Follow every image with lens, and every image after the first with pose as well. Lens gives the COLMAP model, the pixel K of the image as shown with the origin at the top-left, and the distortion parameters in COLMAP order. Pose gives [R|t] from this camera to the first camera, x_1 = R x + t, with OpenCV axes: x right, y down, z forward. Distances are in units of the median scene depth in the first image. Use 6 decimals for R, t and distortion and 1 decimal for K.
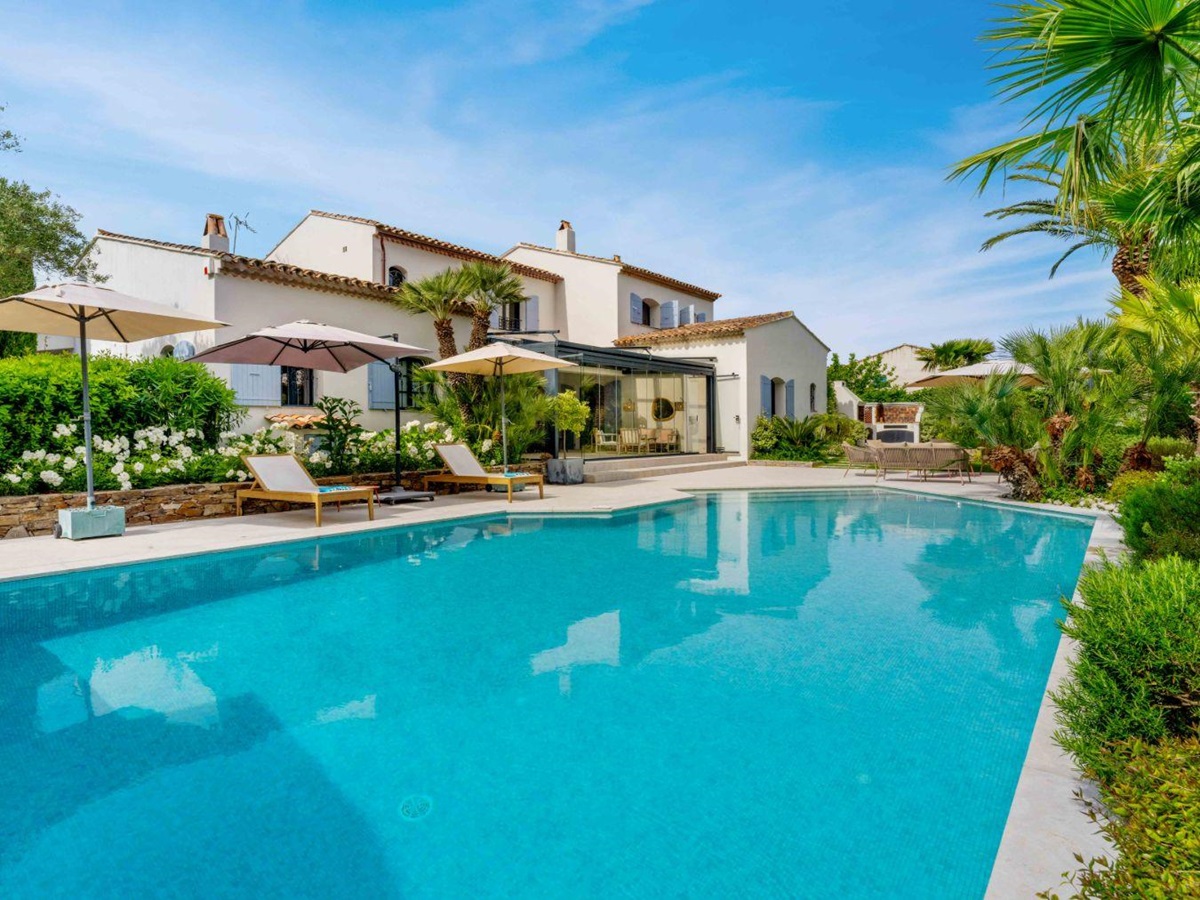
lens RADIAL K [[651.3, 0, 563.6], [0, 651.3, 428.7], [0, 0, 1]] dist [0.000512, -0.000194]
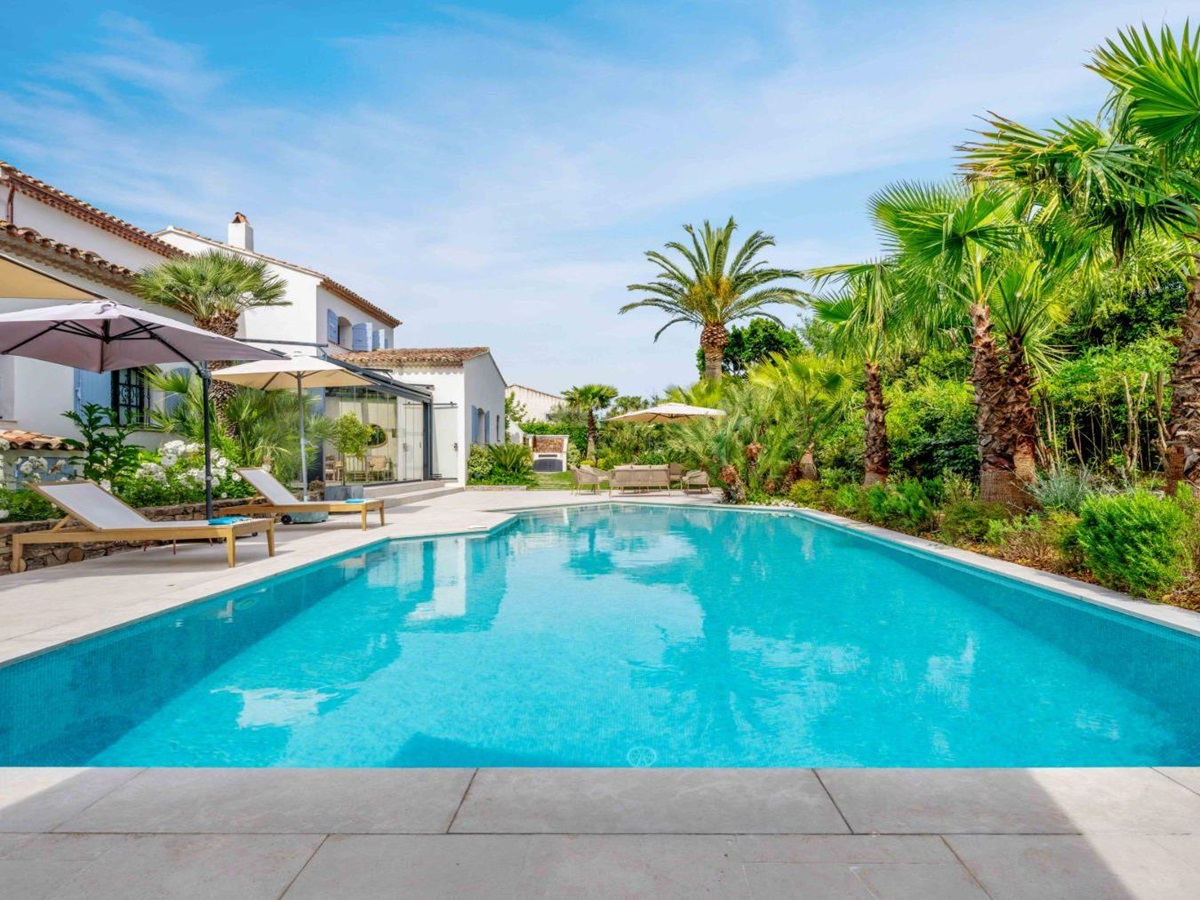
lens RADIAL K [[664.6, 0, 600.0], [0, 664.6, 450.0], [0, 0, 1]] dist [-0.000448, -0.000384]
pose [[0.784571, 0.008217, 0.619985, -0.200149], [0.002554, 0.999861, -0.016483, 0.008375], [-0.620034, 0.014515, 0.784441, 0.031807]]
